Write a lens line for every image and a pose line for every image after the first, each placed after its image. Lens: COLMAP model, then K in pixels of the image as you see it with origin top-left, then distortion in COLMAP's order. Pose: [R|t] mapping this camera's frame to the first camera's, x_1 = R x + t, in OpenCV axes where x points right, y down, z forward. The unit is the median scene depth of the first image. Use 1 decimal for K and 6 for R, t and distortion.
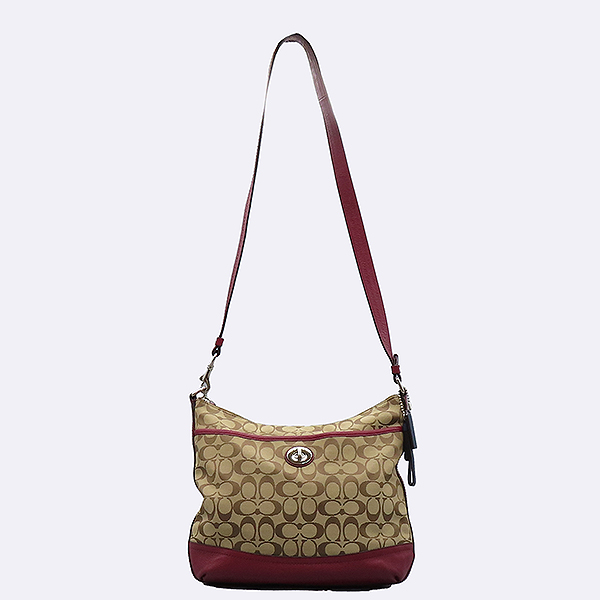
lens RADIAL K [[1004.9, 0, 300.0], [0, 1004.9, 300.0], [0, 0, 1]] dist [-0.297663, 0.046386]
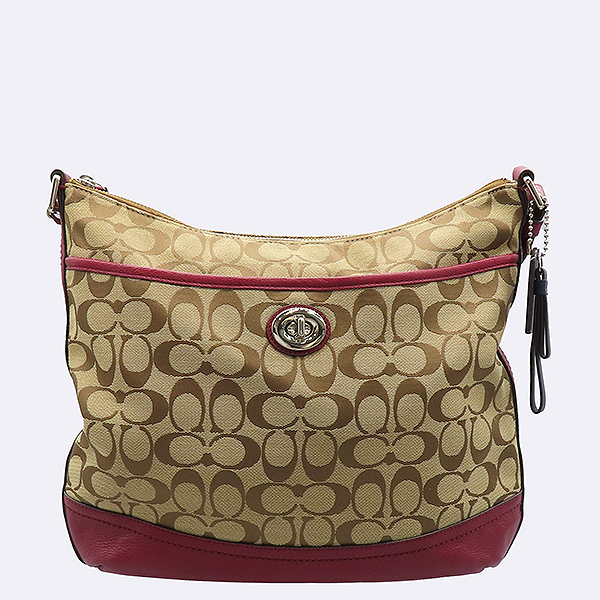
lens RADIAL K [[1004.9, 0, 300.0], [0, 1004.9, 300.0], [0, 0, 1]] dist [-0.297663, 0.046386]
pose [[0.997719, 0.002529, 0.067459, -0.031087], [-0.032633, 0.892849, 0.449173, -0.060744], [-0.059095, -0.450350, 0.890895, 0.611575]]
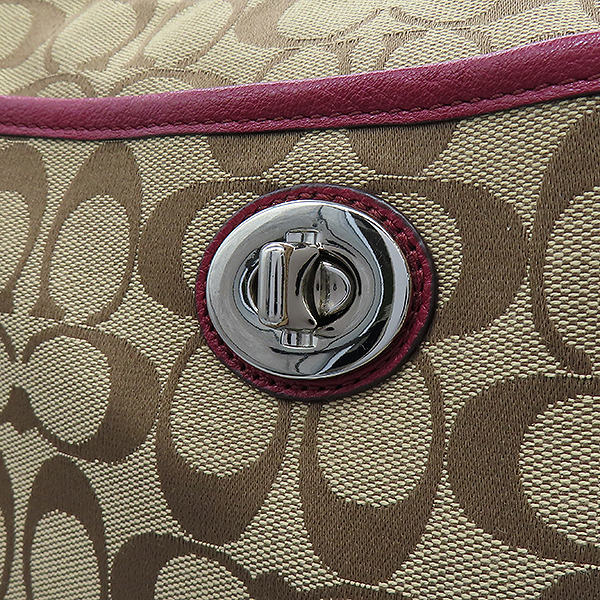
lens RADIAL K [[786.3, 0, 300.0], [0, 786.3, 300.0], [0, 0, 1]] dist [-0.000305, 0.006848]
pose [[0.899466, 0.043415, -0.434828, 0.036846], [0.198862, 0.845384, 0.495763, 0.116282], [0.389120, -0.532393, 0.751760, 0.950398]]
